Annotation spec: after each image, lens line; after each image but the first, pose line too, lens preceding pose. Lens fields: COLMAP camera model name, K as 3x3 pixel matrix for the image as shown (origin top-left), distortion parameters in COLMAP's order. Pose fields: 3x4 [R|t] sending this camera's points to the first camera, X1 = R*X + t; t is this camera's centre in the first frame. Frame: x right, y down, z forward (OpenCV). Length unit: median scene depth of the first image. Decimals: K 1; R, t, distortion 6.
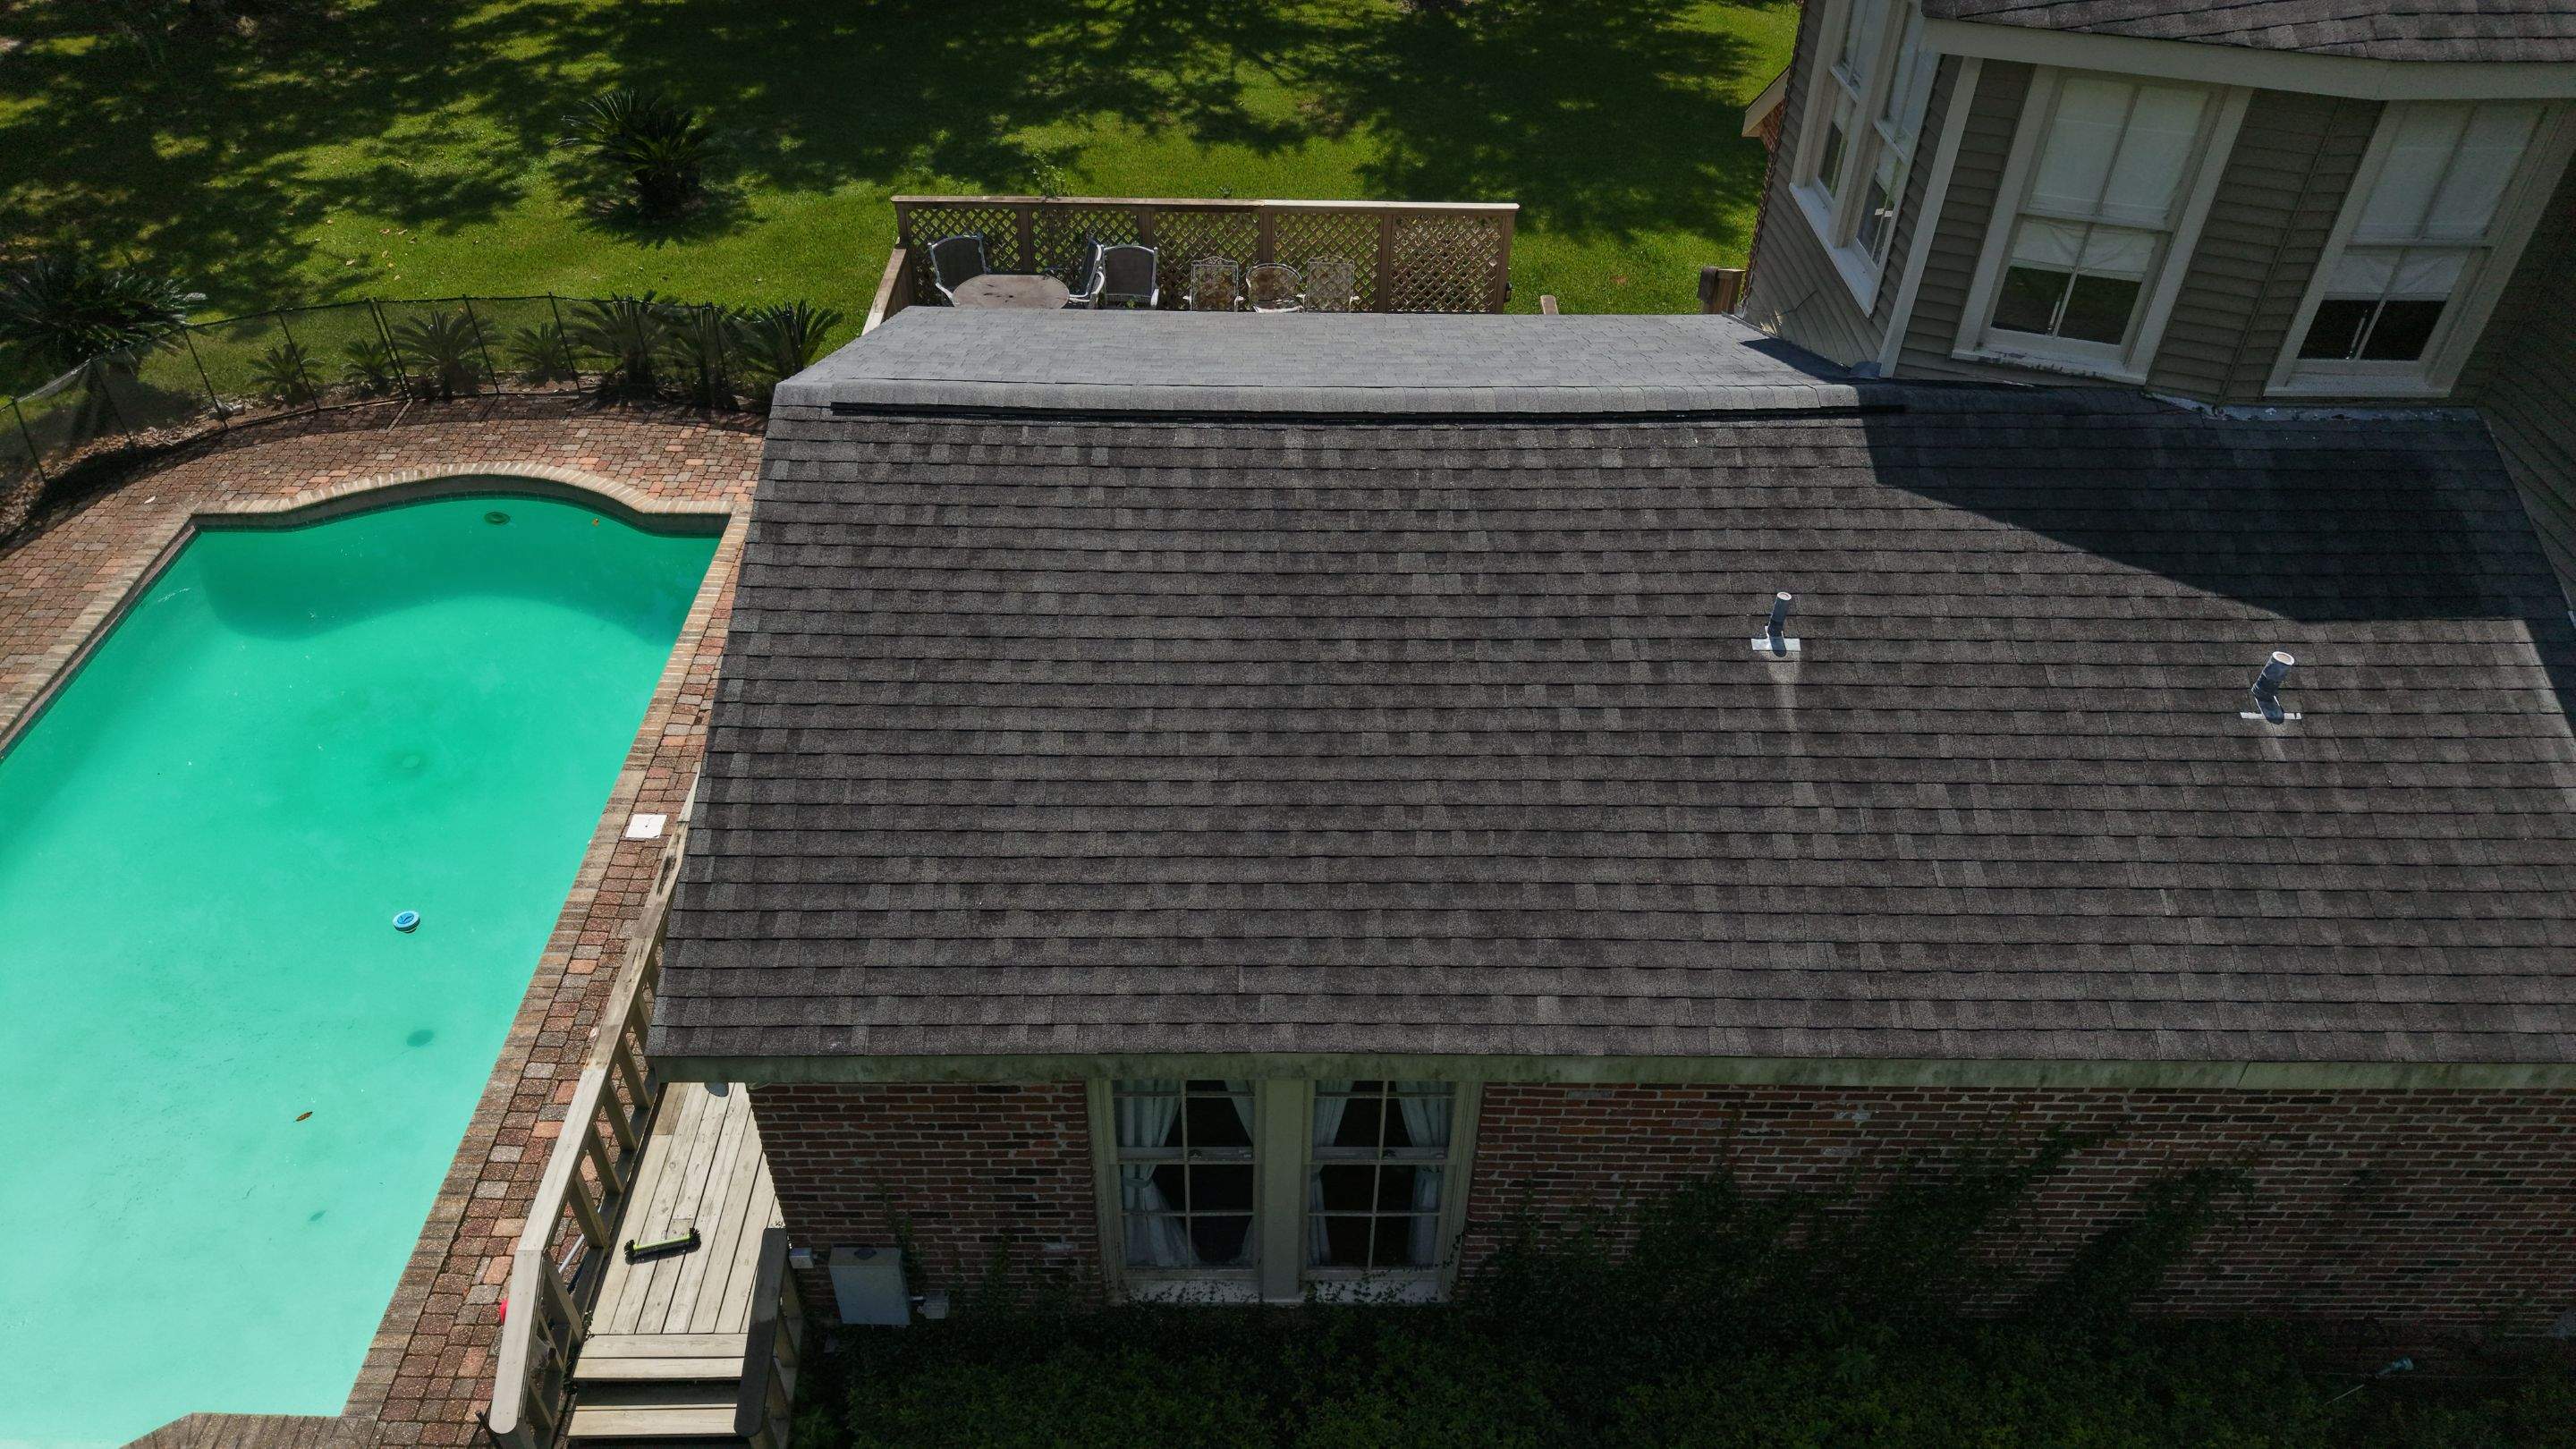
lens RADIAL K [[1615.6, 0, 1284.0], [0, 1615.6, 703.2], [0, 0, 1]] dist [0.015888, -0.015348]
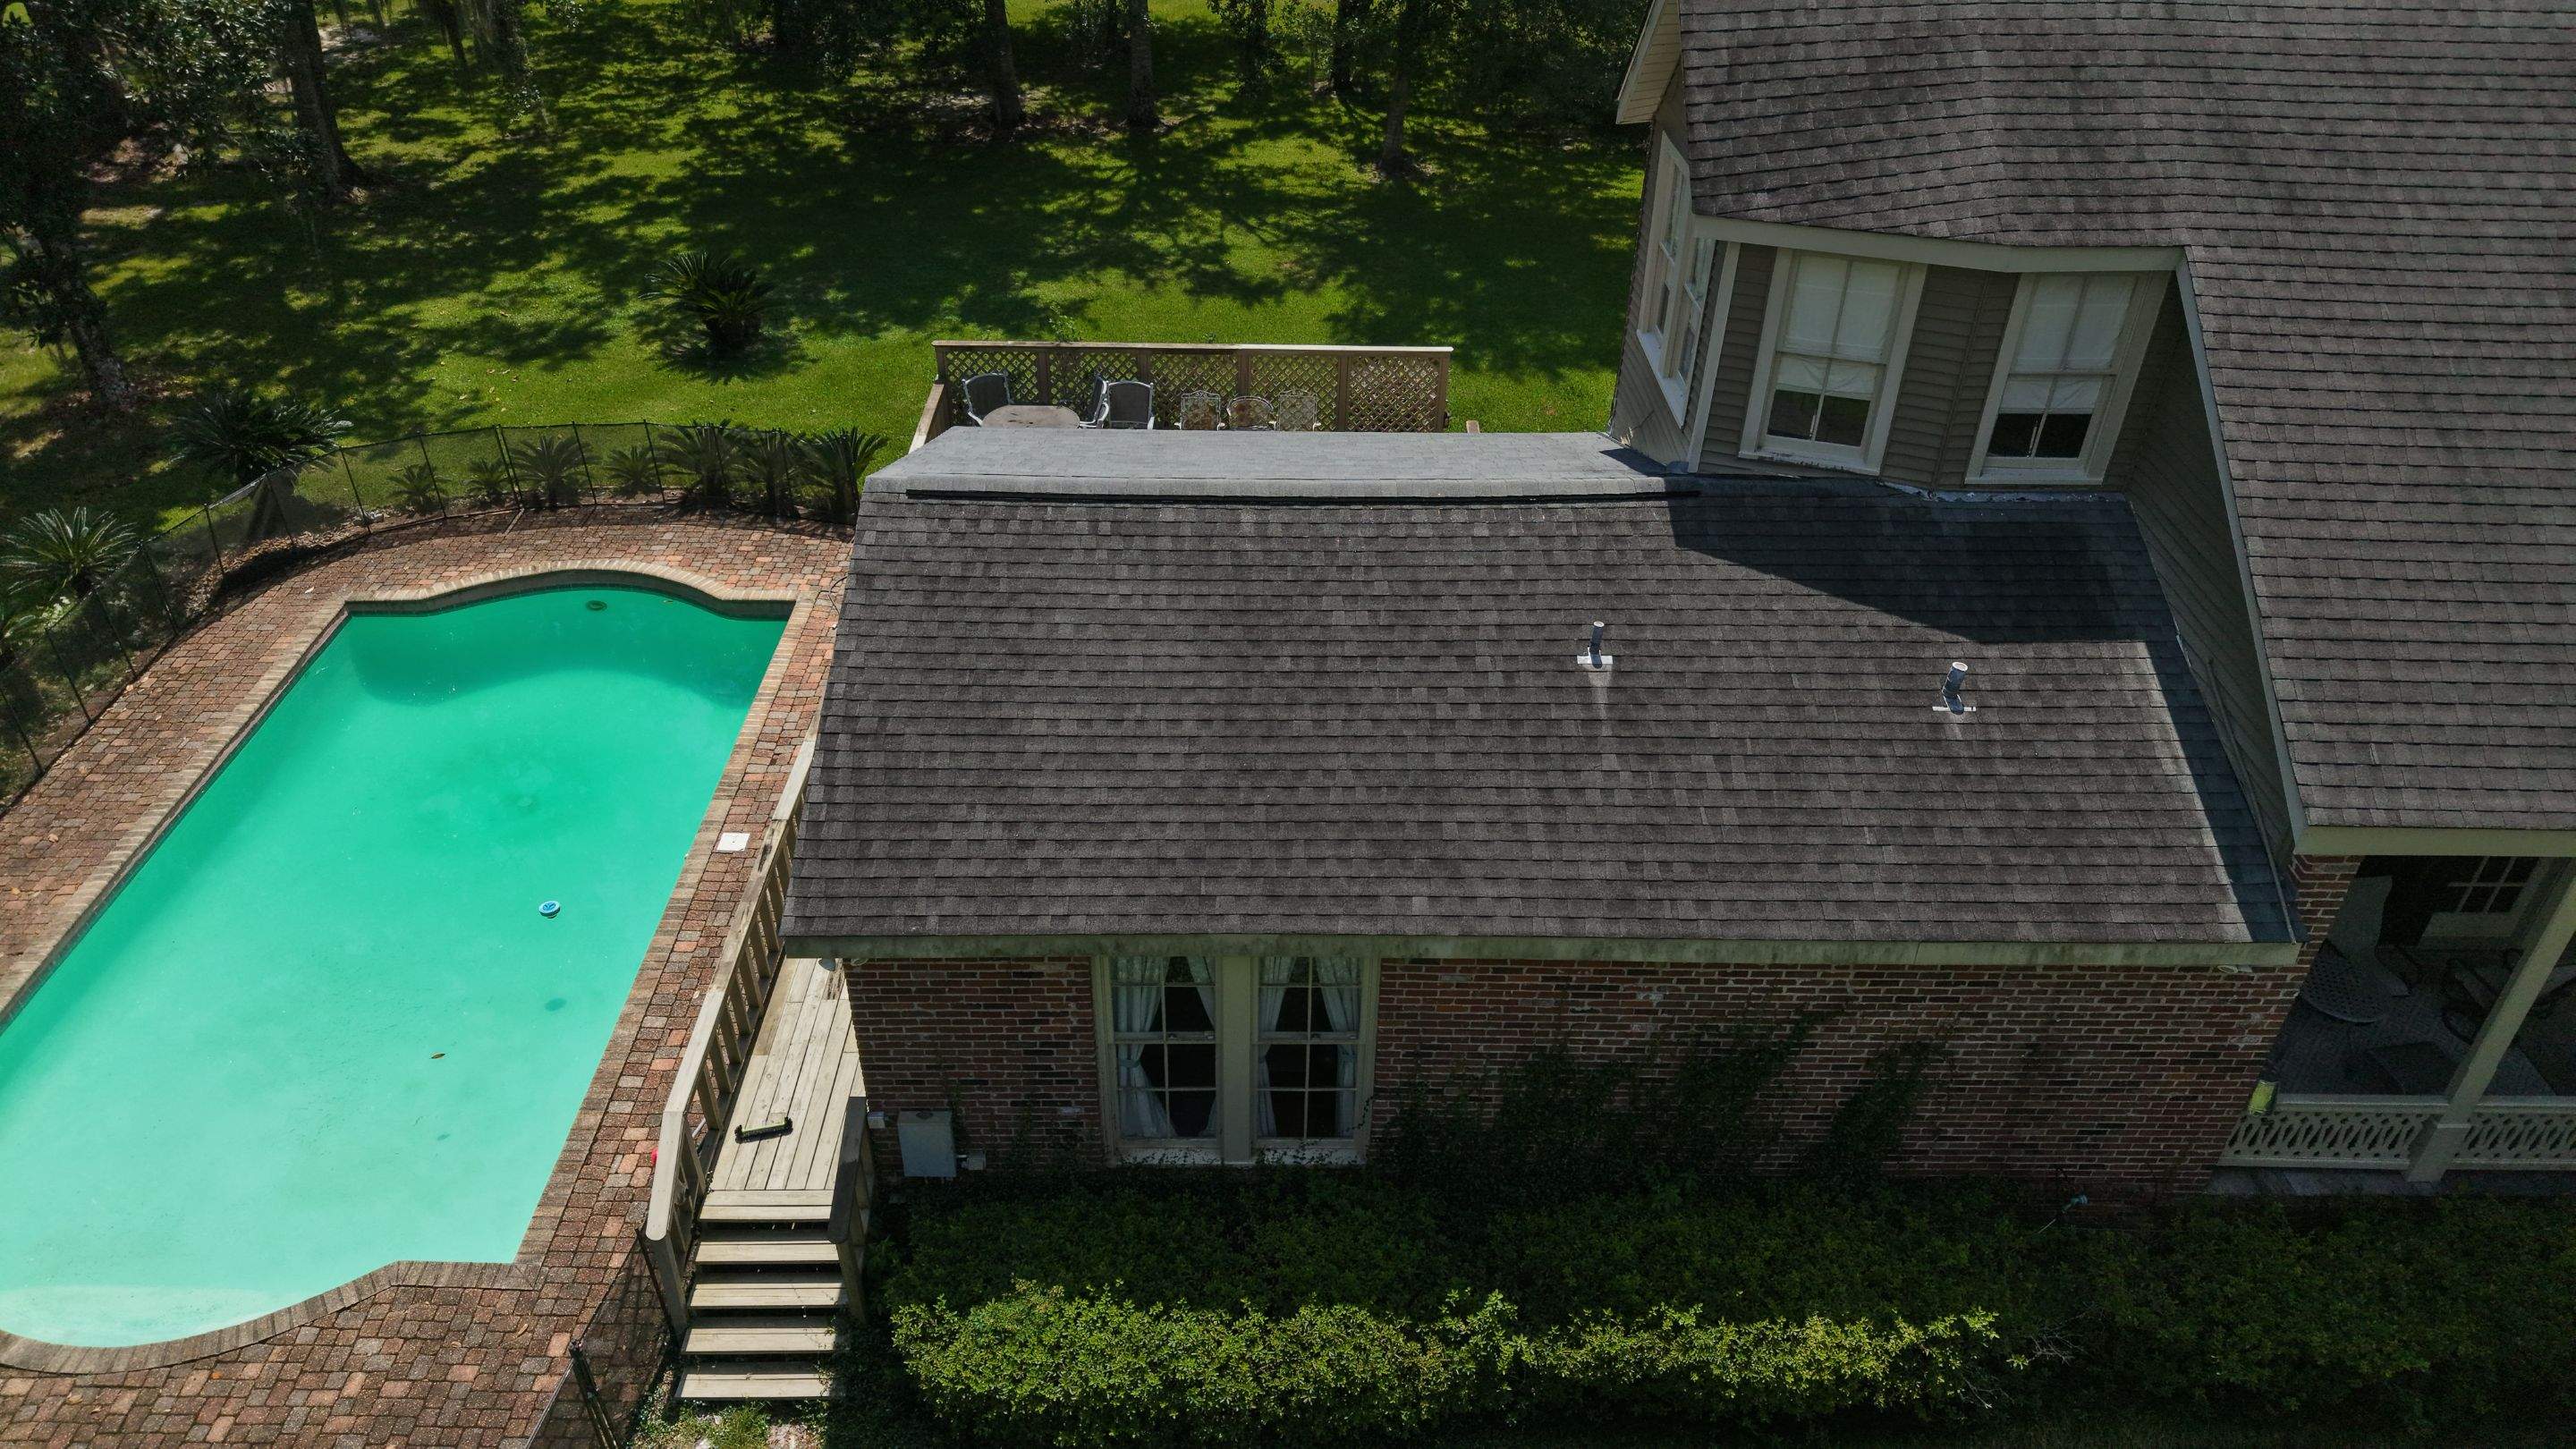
lens RADIAL K [[1615.6, 0, 1285.8], [0, 1615.6, 714.9], [0, 0, 1]] dist [0.015888, -0.015348]
pose [[0.999999, -0.001379, 0.000420, 0.038161], [0.001407, 0.997096, -0.076136, 0.108854], [-0.000314, 0.076136, 0.997097, -0.345782]]
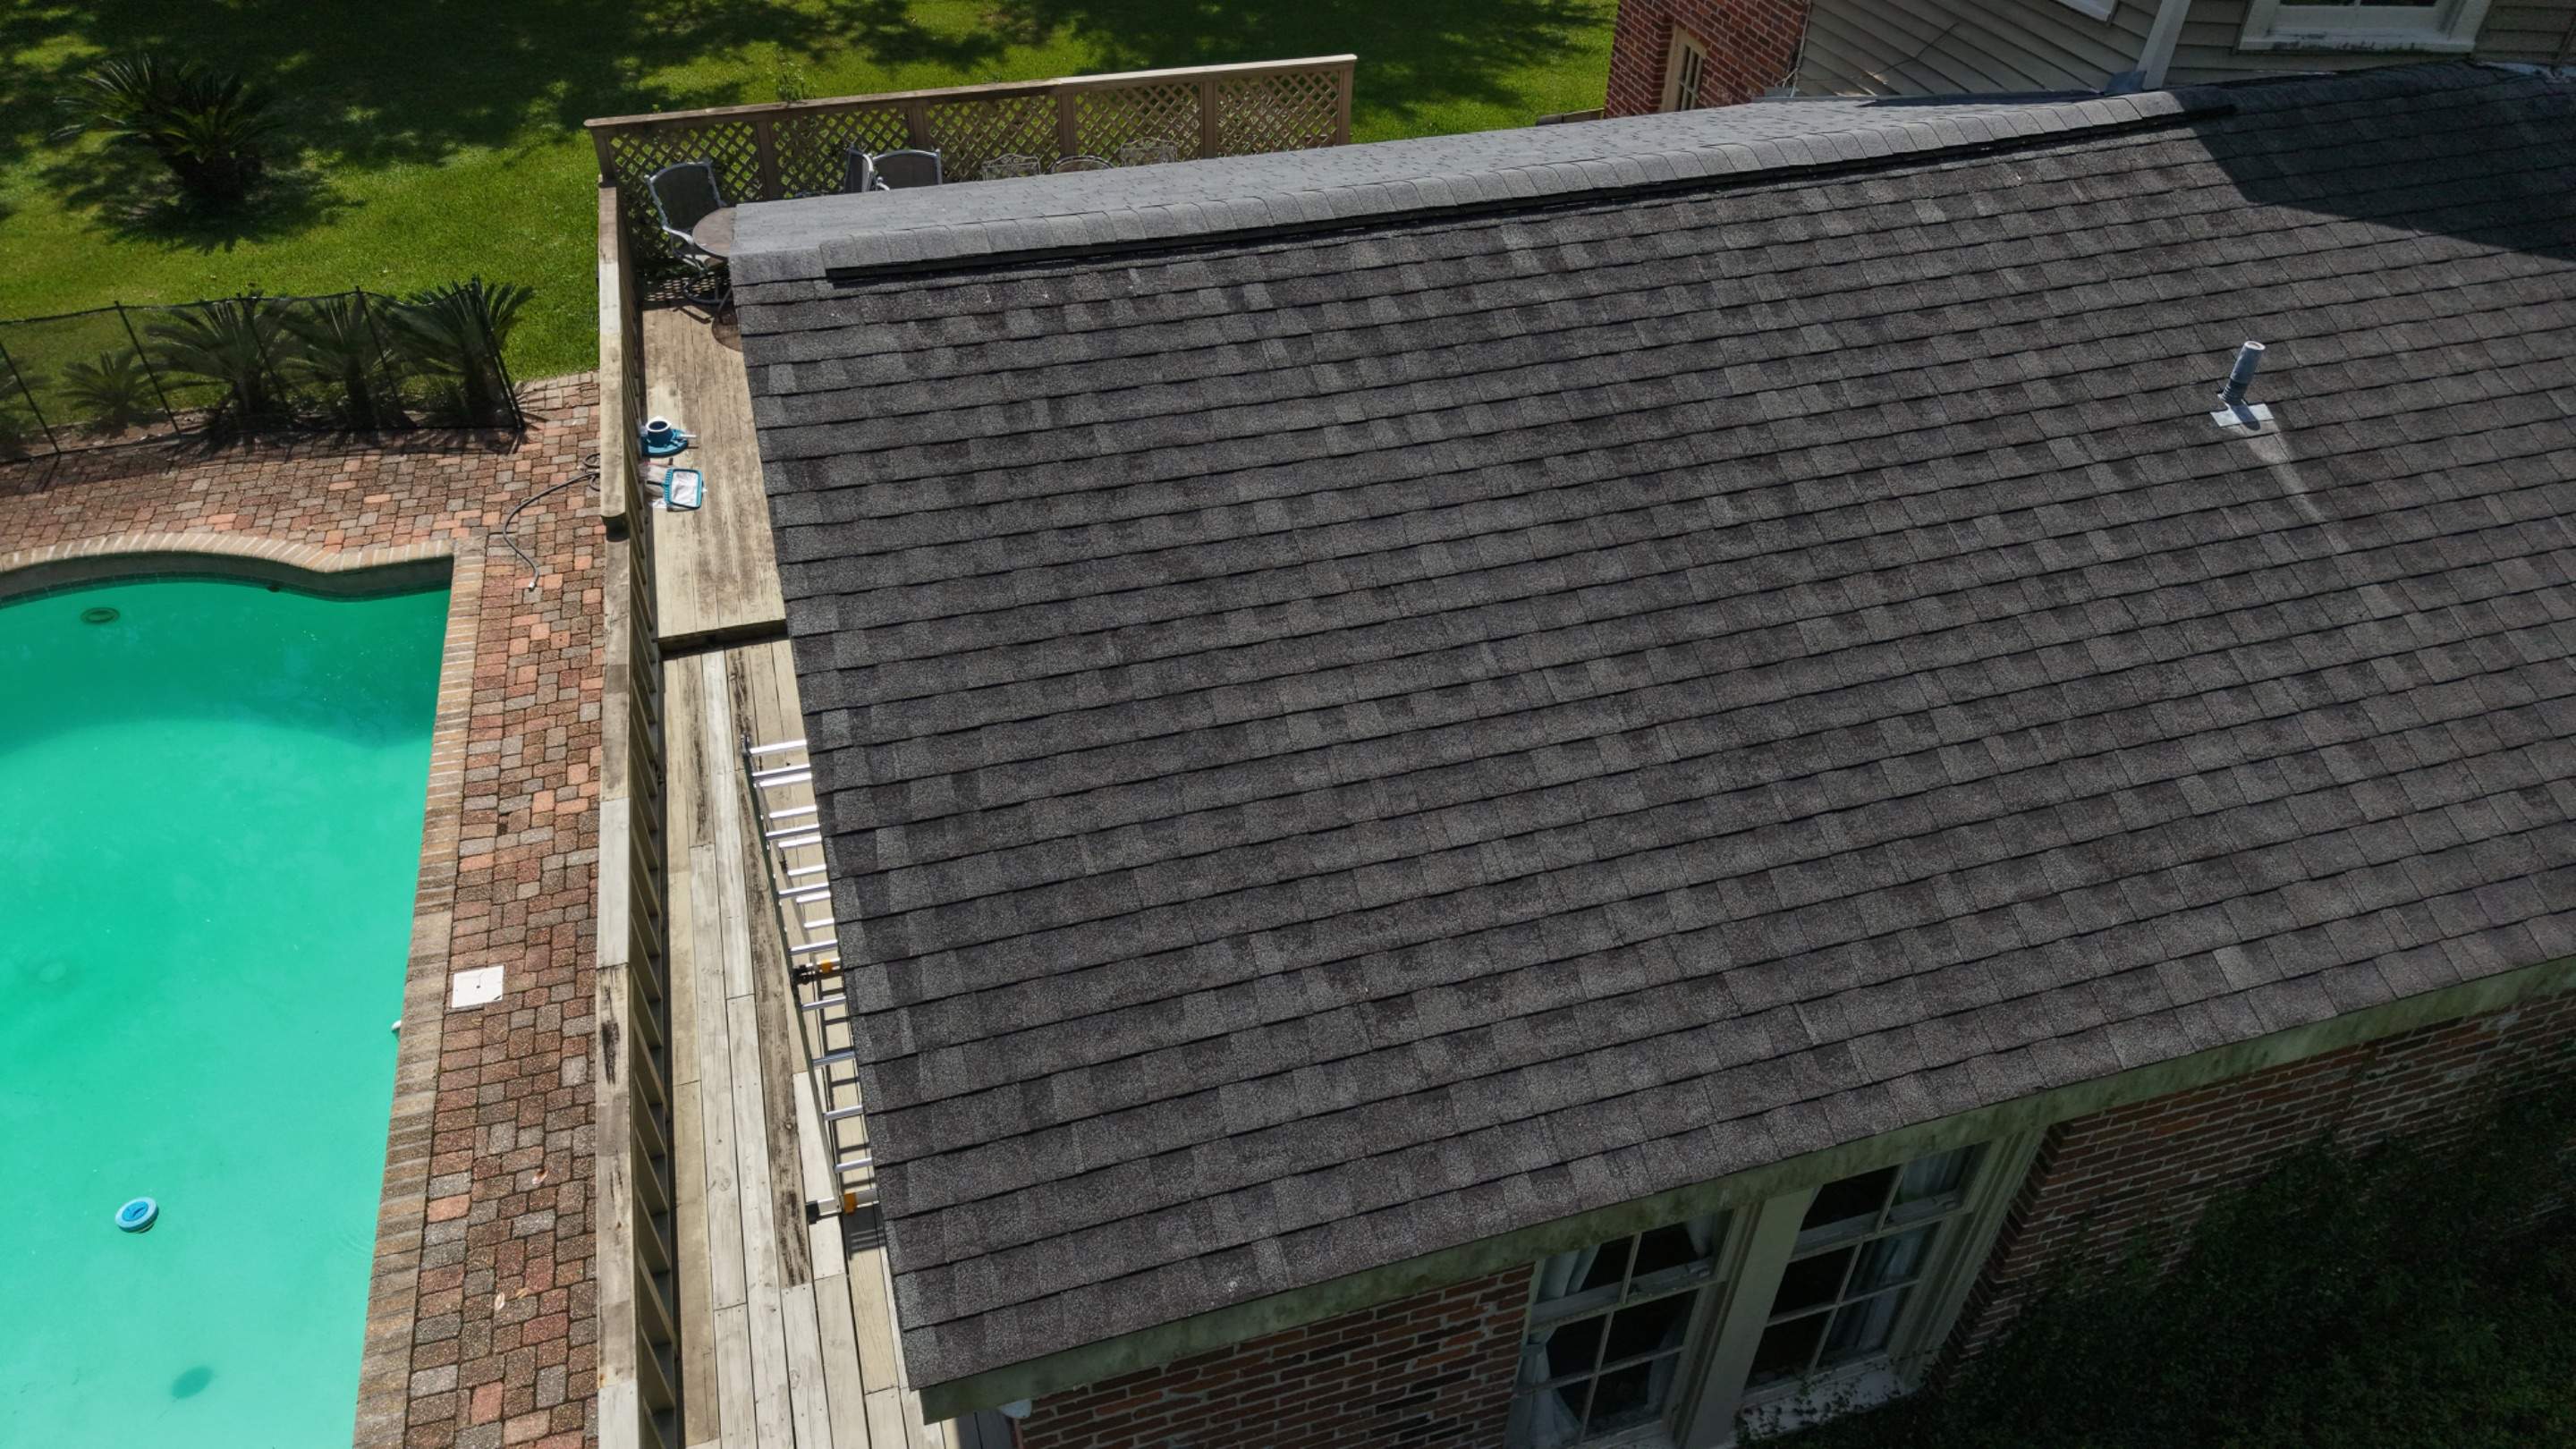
lens RADIAL K [[1615.6, 0, 1233.9], [0, 1615.6, 717.0], [0, 0, 1]] dist [0.015888, -0.015348]
pose [[0.962735, -0.178224, 0.203414, -0.293633], [0.175922, 0.983962, 0.029496, -0.003755], [-0.205408, 0.007388, 0.978648, 0.356253]]
